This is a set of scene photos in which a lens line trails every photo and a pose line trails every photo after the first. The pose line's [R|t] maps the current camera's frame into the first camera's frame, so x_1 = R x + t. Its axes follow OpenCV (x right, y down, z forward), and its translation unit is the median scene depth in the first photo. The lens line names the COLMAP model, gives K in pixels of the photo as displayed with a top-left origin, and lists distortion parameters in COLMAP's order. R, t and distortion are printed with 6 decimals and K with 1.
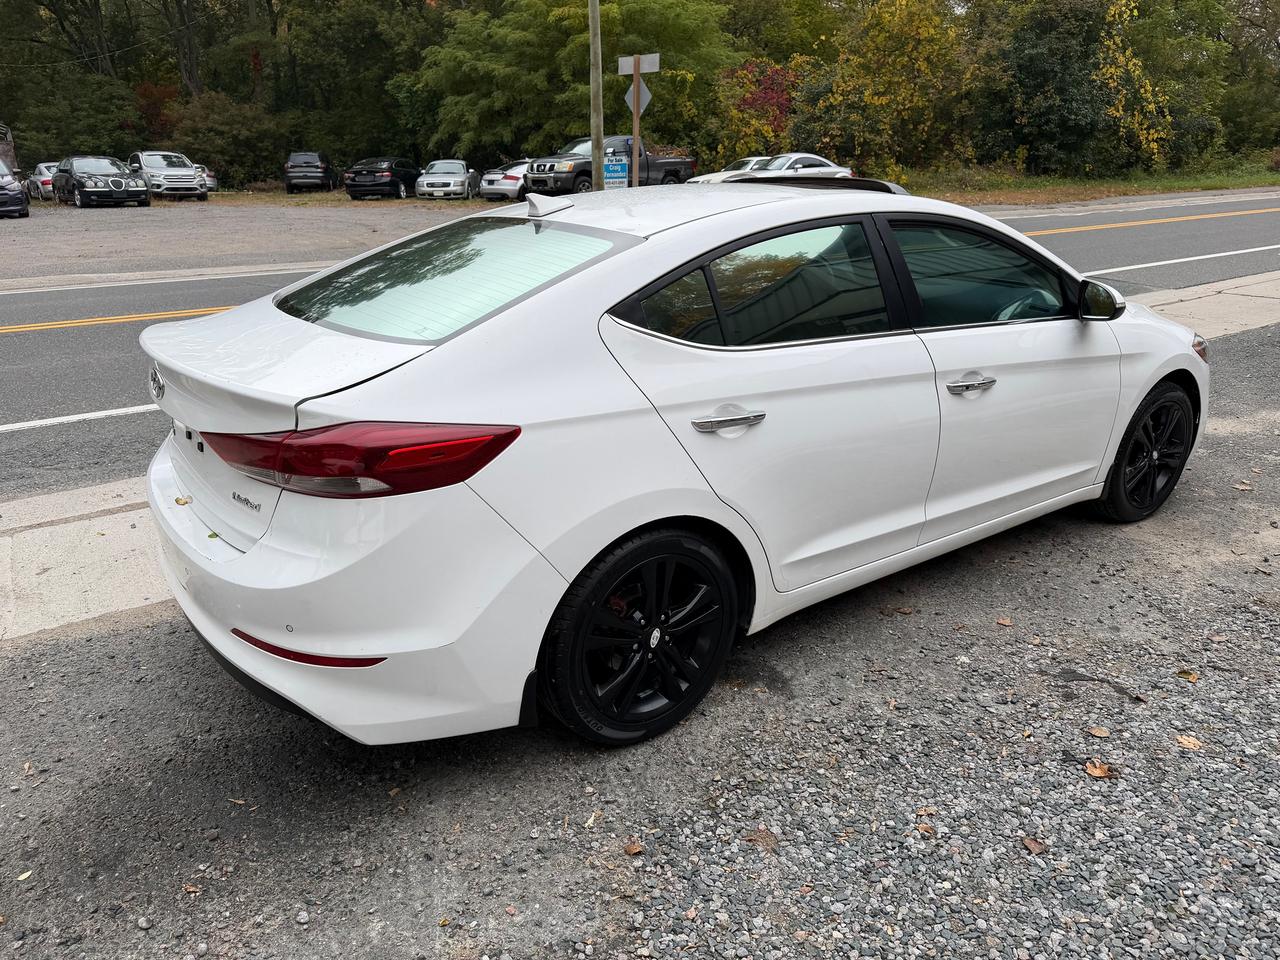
lens RADIAL K [[906.9, 0, 639.1], [0, 906.9, 497.1], [0, 0, 1]] dist [0.011820, -0.008604]
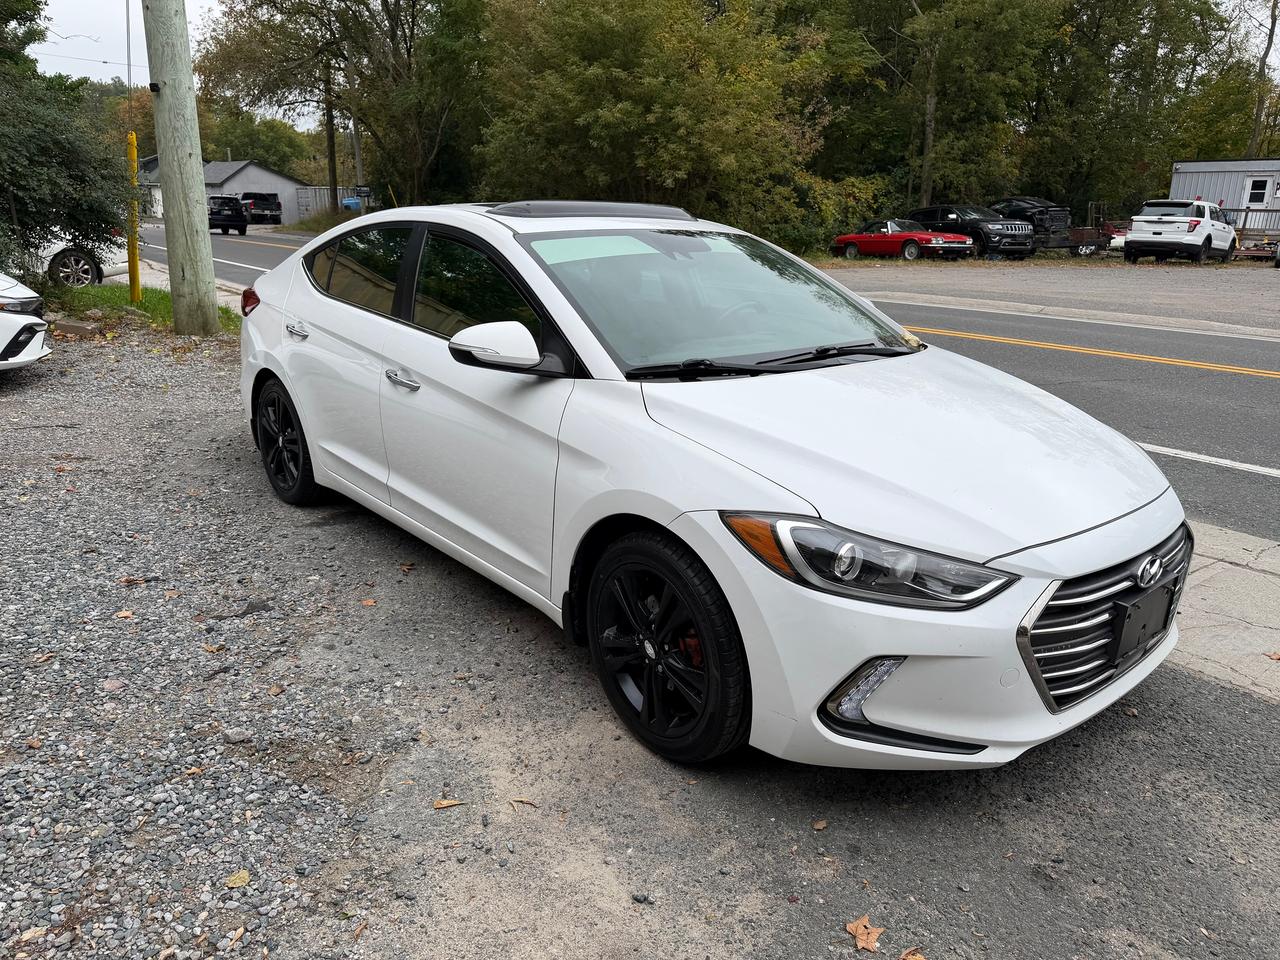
lens RADIAL K [[893.1, 0, 640.0], [0, 893.1, 480.0], [0, 0, 1]] dist [0.113323, -0.161461]
pose [[0.082853, 0.297895, -0.950996, 0.164137], [-0.378307, 0.892247, 0.246533, -0.044230], [0.921965, 0.339342, 0.186621, 0.122385]]
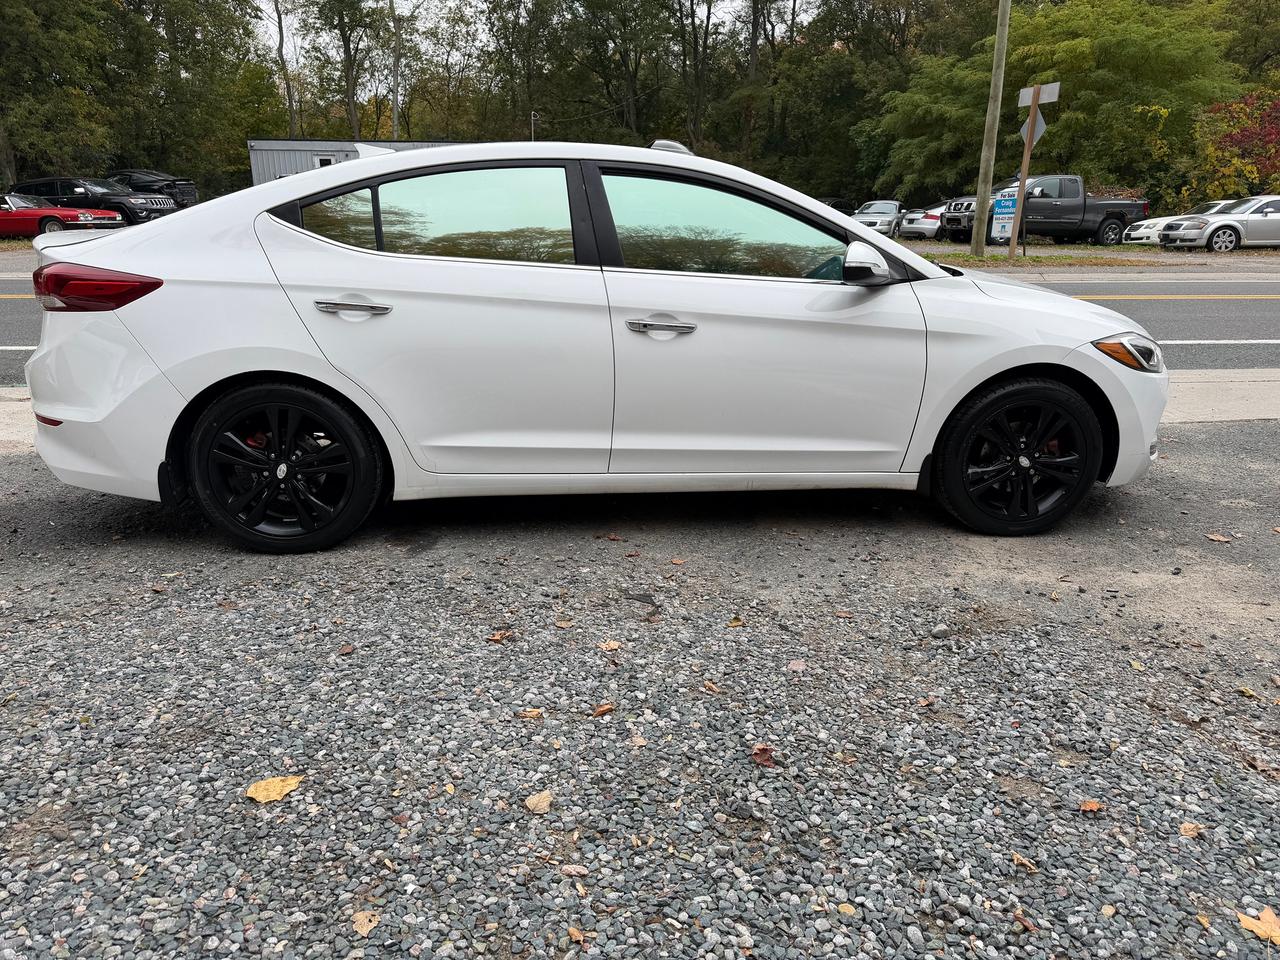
lens RADIAL K [[906.9, 0, 639.1], [0, 906.9, 497.1], [0, 0, 1]] dist [0.011820, -0.008604]
pose [[0.866565, 0.169405, -0.469433, 0.096773], [-0.192225, 0.981351, -0.000702, 0.008700], [0.460560, 0.090845, 0.882968, 0.007948]]
